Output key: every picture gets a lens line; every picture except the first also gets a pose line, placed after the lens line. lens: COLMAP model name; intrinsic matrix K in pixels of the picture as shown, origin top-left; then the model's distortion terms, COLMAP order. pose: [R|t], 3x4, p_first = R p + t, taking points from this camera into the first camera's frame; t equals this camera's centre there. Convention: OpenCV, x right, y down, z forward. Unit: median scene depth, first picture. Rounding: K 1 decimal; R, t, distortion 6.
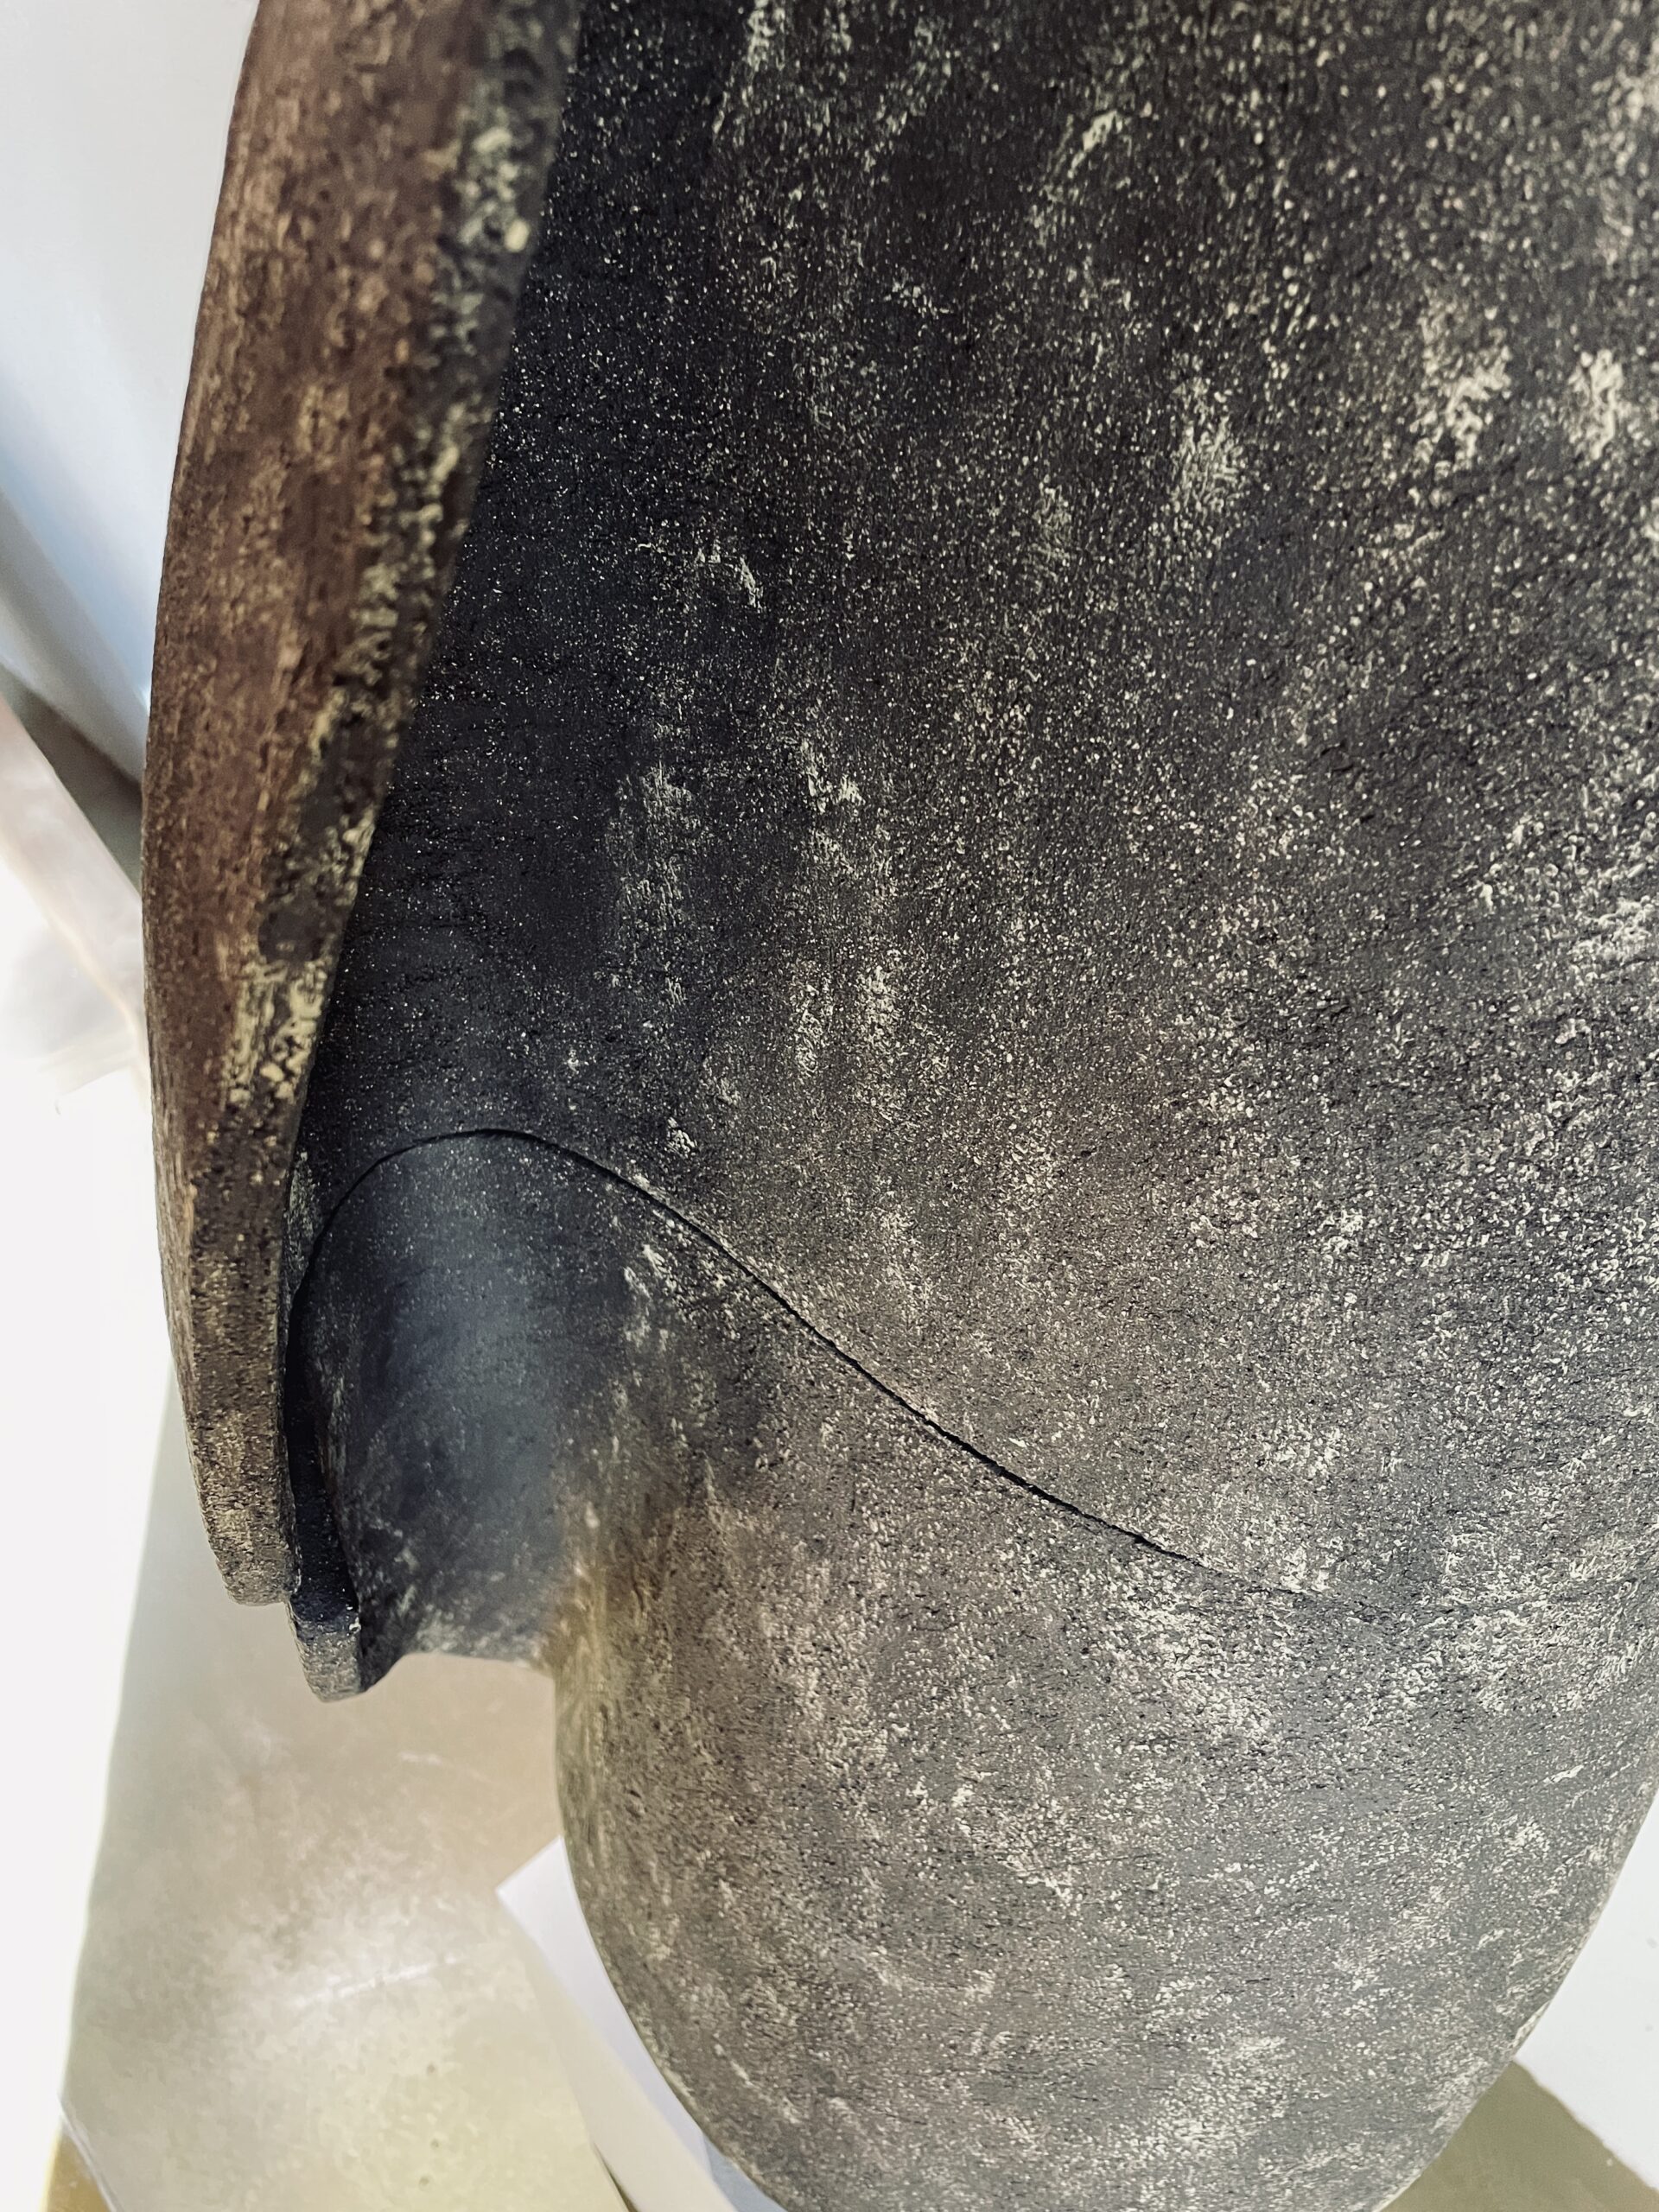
lens RADIAL K [[1671.1, 0, 824.1], [0, 1671.1, 1127.8], [0, 0, 1]] dist [0.048419, -0.072421]
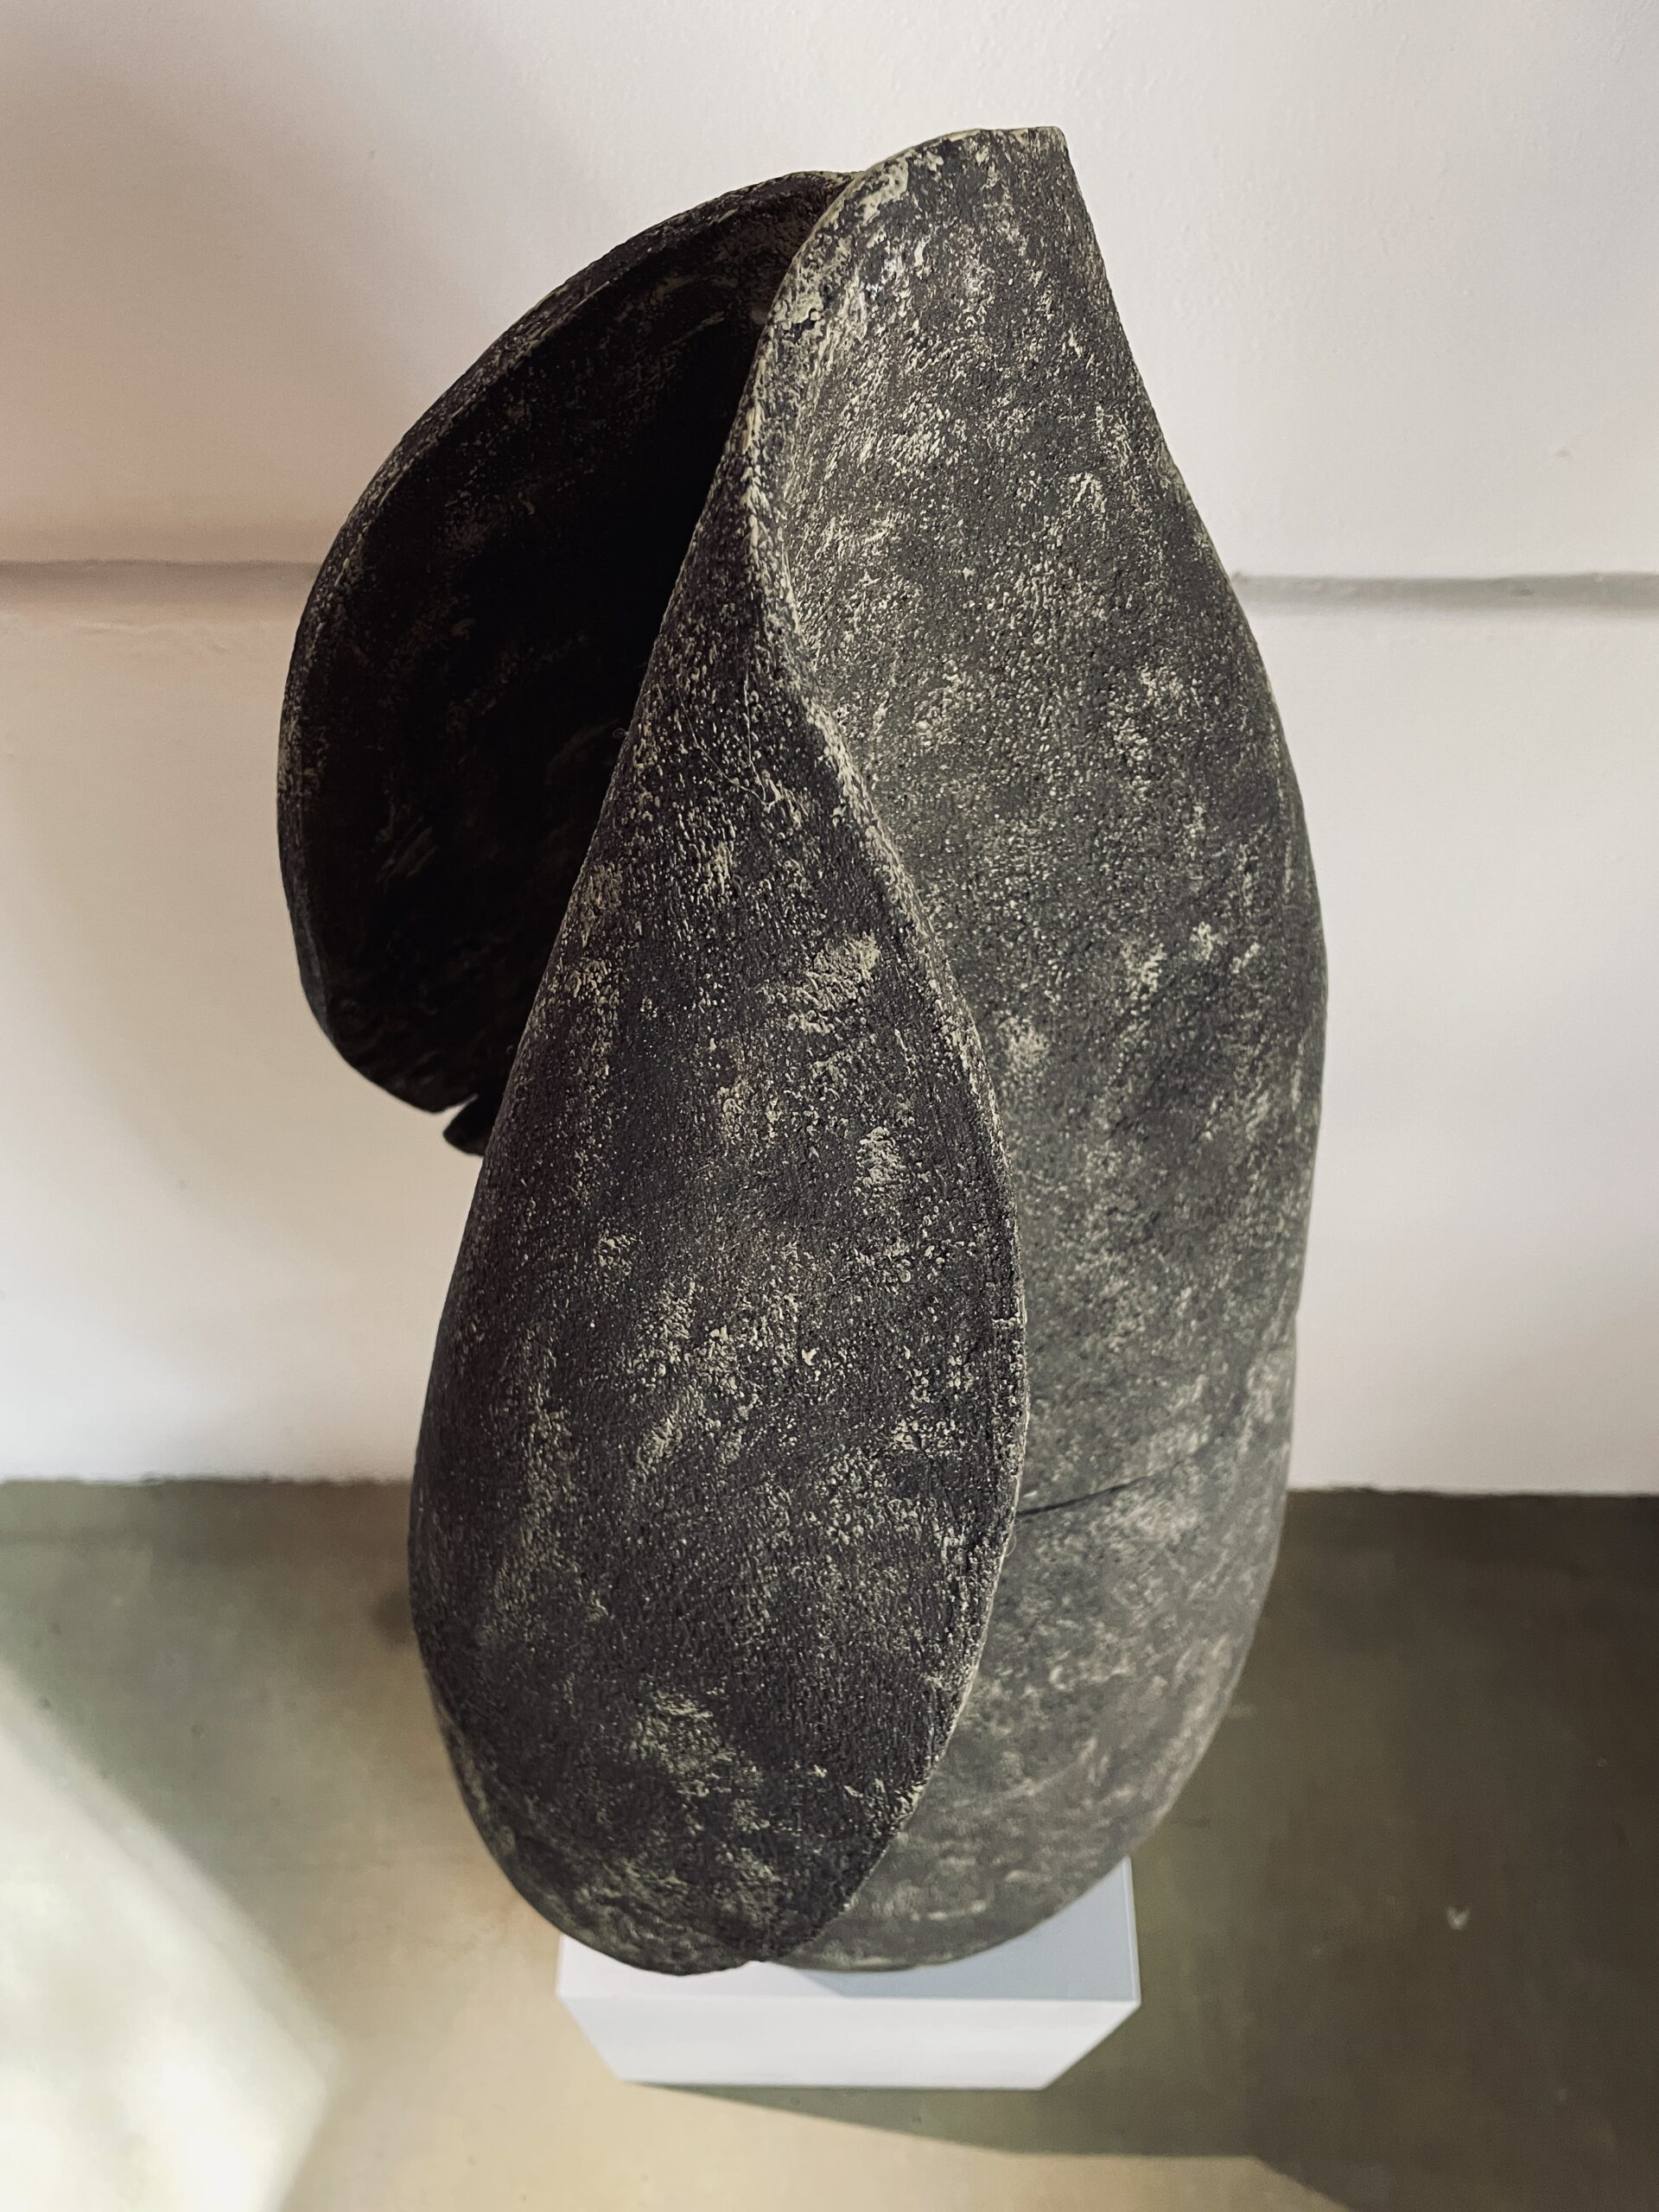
lens RADIAL K [[1671.1, 0, 784.2], [0, 1671.1, 1136.7], [0, 0, 1]] dist [0.048419, -0.072421]
pose [[0.680426, -0.601209, 0.419009, -0.729094], [0.524309, 0.798864, 0.294816, -0.973251], [-0.511977, 0.019089, 0.858787, -0.355680]]
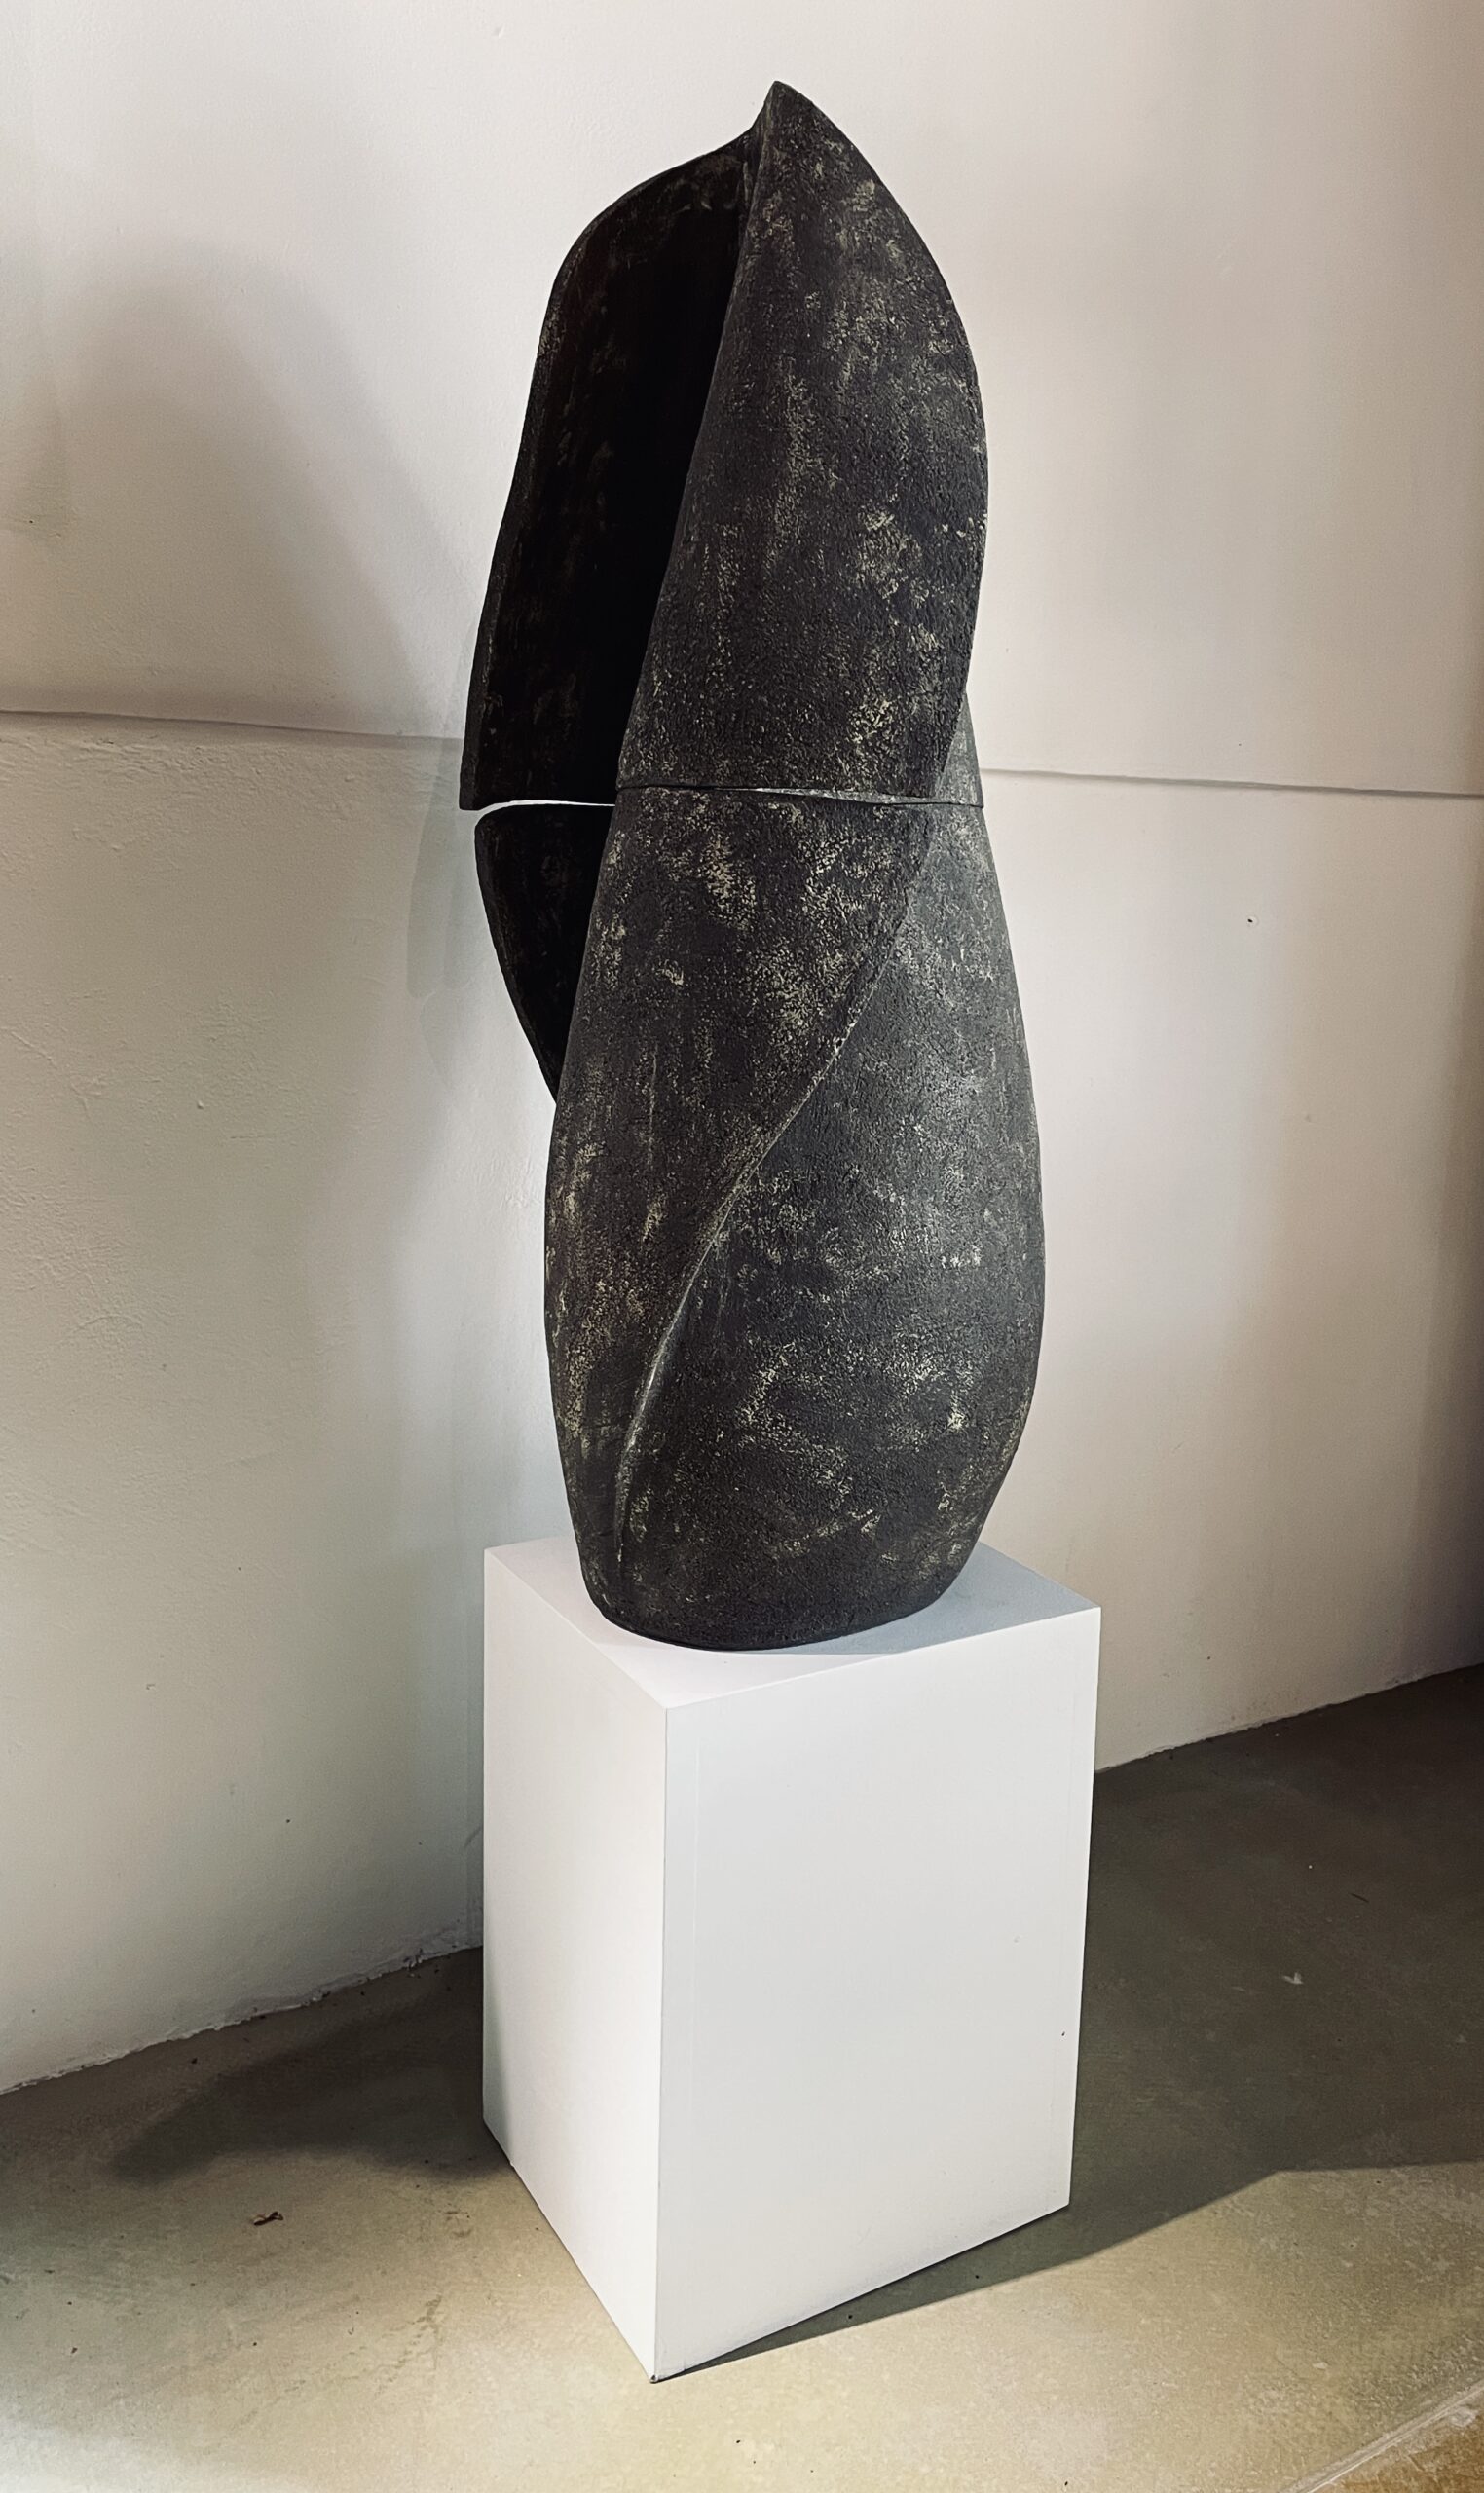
lens RADIAL K [[1880.4, 0, 740.0], [0, 1880.4, 1263.7], [0, 0, 1]] dist [0.048343, -0.007169]
pose [[0.212590, -0.191650, 0.958163, -4.731752], [0.686799, 0.726813, -0.007006, 0.884366], [-0.695063, 0.659555, 0.286139, 1.202322]]
